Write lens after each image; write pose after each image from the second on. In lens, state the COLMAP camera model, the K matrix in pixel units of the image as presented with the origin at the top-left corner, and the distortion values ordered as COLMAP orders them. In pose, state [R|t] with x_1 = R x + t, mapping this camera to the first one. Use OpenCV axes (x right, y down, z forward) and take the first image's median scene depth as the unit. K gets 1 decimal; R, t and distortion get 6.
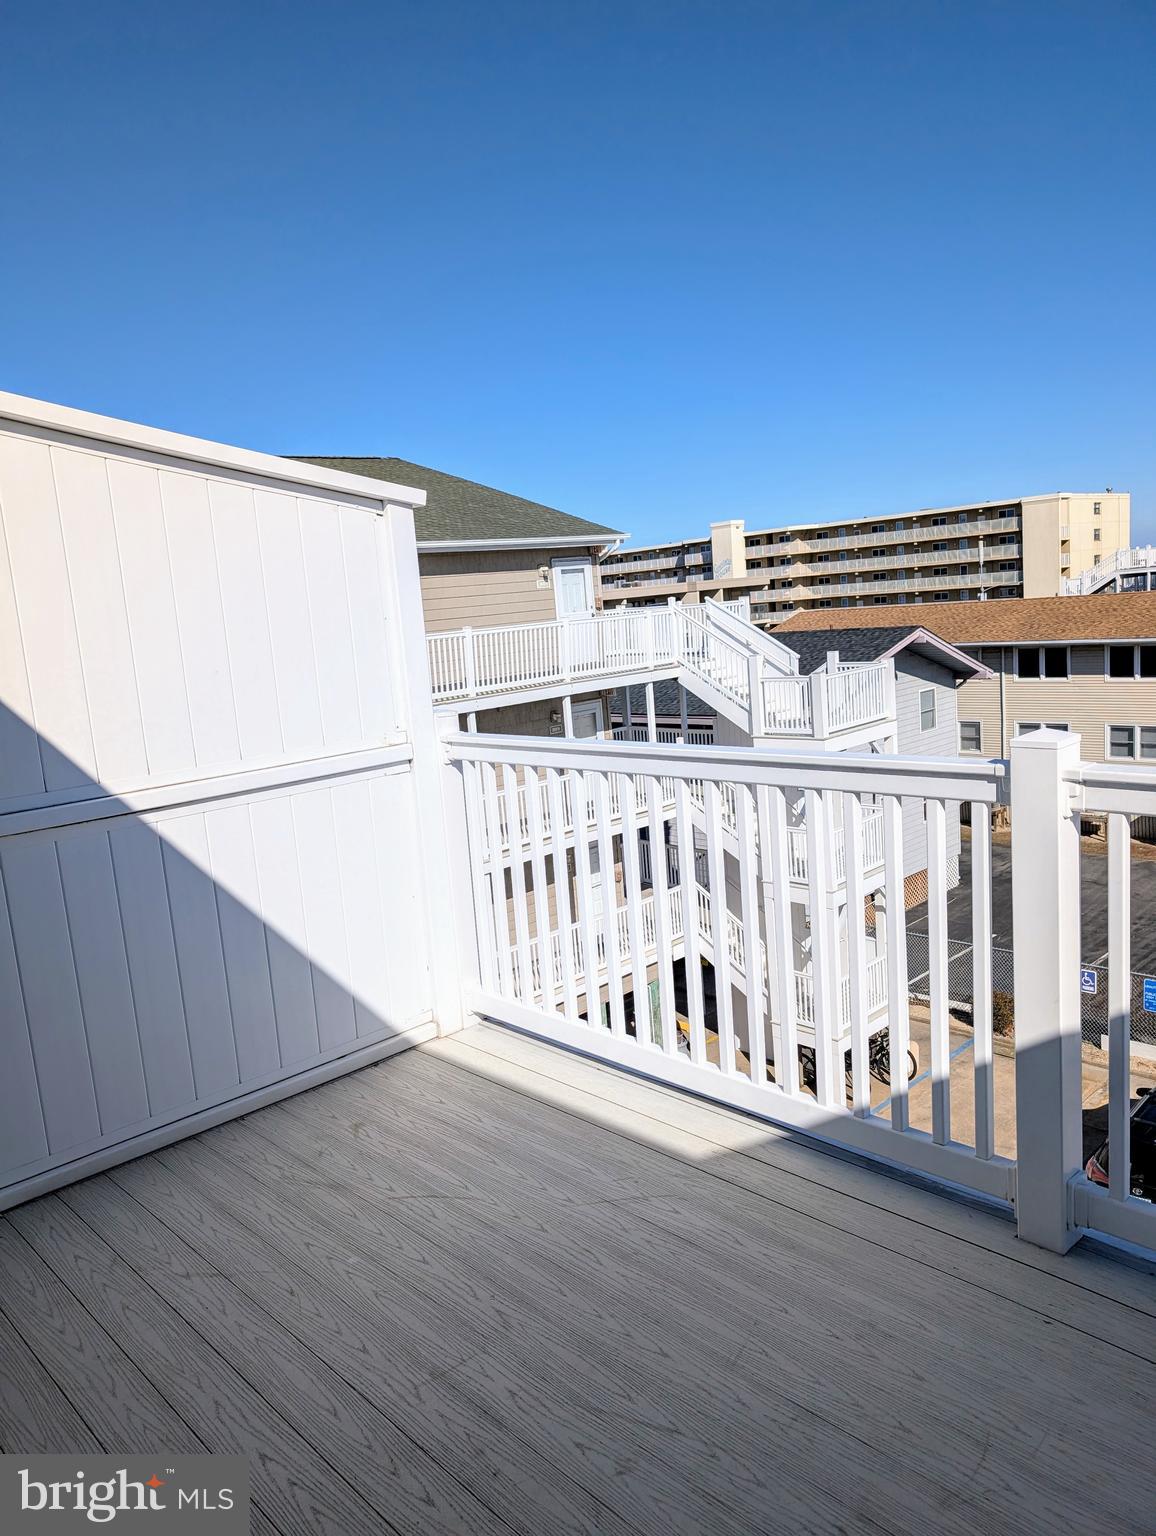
lens RADIAL K [[1129.0, 0, 578.0], [0, 1129.0, 768.0], [0, 0, 1]] dist [0.001785, 0.001696]
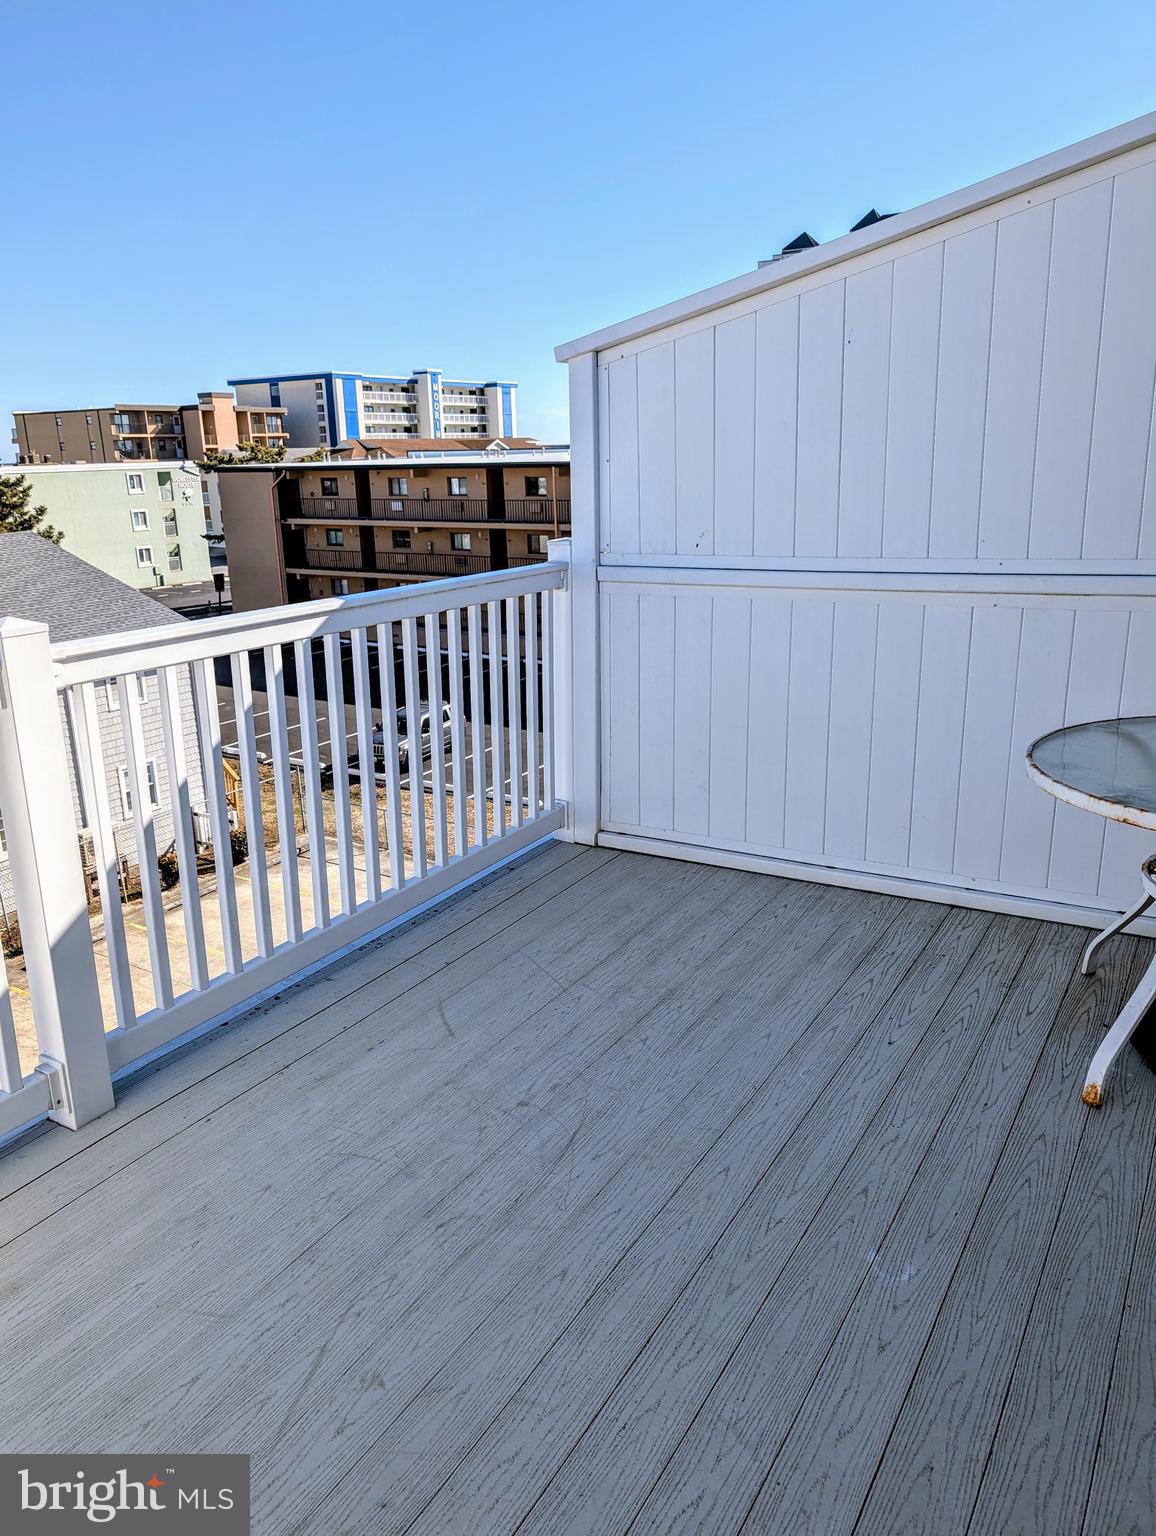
lens RADIAL K [[1129.0, 0, 578.0], [0, 1129.0, 768.0], [0, 0, 1]] dist [0.001785, 0.001696]
pose [[-0.279316, -0.174812, 0.944152, -0.751997], [0.193193, 0.952948, 0.233594, -0.048464], [-0.940563, 0.247650, -0.232401, 0.874798]]
